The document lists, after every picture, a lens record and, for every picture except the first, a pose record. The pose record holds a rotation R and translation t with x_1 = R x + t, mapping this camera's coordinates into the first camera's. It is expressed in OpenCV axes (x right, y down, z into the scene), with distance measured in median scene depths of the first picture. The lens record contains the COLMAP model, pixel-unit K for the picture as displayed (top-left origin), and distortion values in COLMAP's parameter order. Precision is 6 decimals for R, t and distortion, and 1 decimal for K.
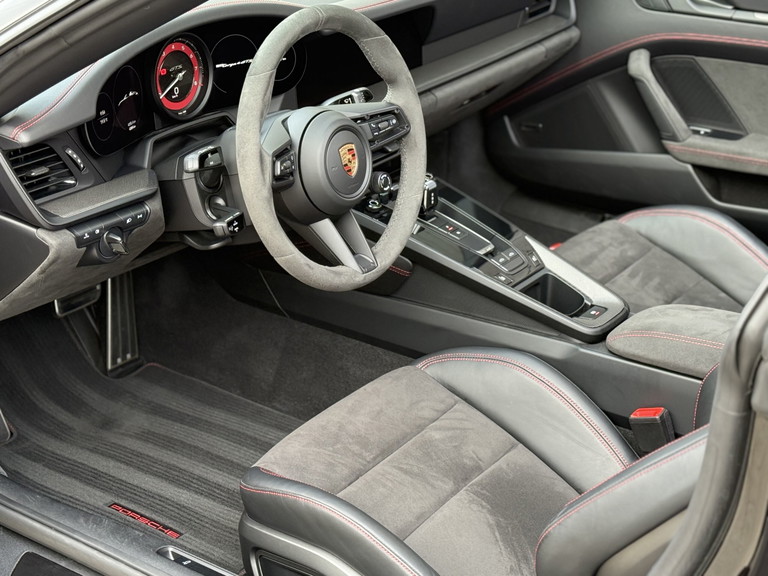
lens RADIAL K [[1480.6, 0, 384.0], [0, 1480.6, 288.0], [0, 0, 1]] dist [0.150539, 0.075400]
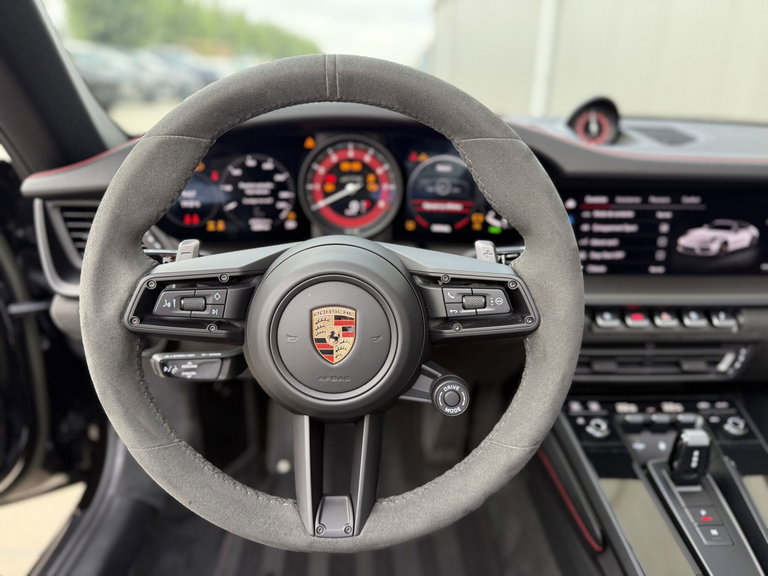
lens RADIAL K [[618.1, 0, 384.0], [0, 618.1, 288.0], [0, 0, 1]] dist [0.054721, -0.005475]
pose [[0.636109, 0.248962, -0.730331, 0.146205], [-0.322859, 0.945553, 0.041123, -0.112893], [0.700805, 0.209636, 0.681855, 0.813691]]
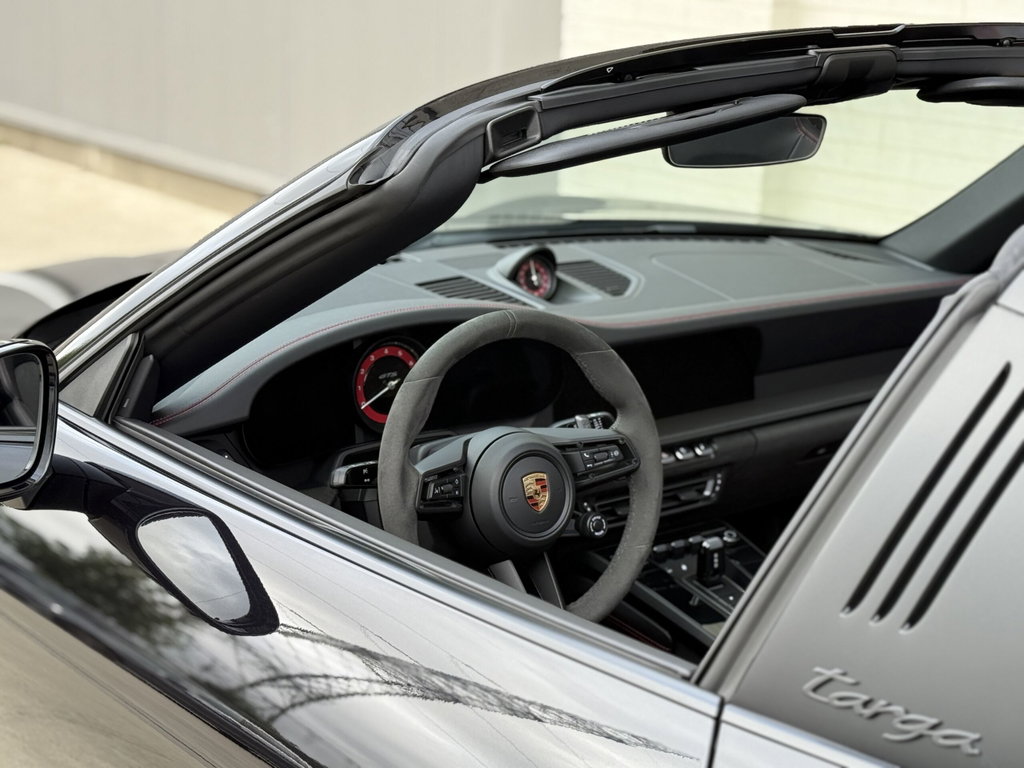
lens RADIAL K [[1974.1, 0, 512.0], [0, 1974.1, 384.0], [0, 0, 1]] dist [0.150539, 0.075400]
pose [[0.949628, 0.064044, -0.306765, 0.286380], [-0.114514, 0.982115, -0.149456, 0.020587], [0.291707, 0.177056, 0.939978, -0.054852]]
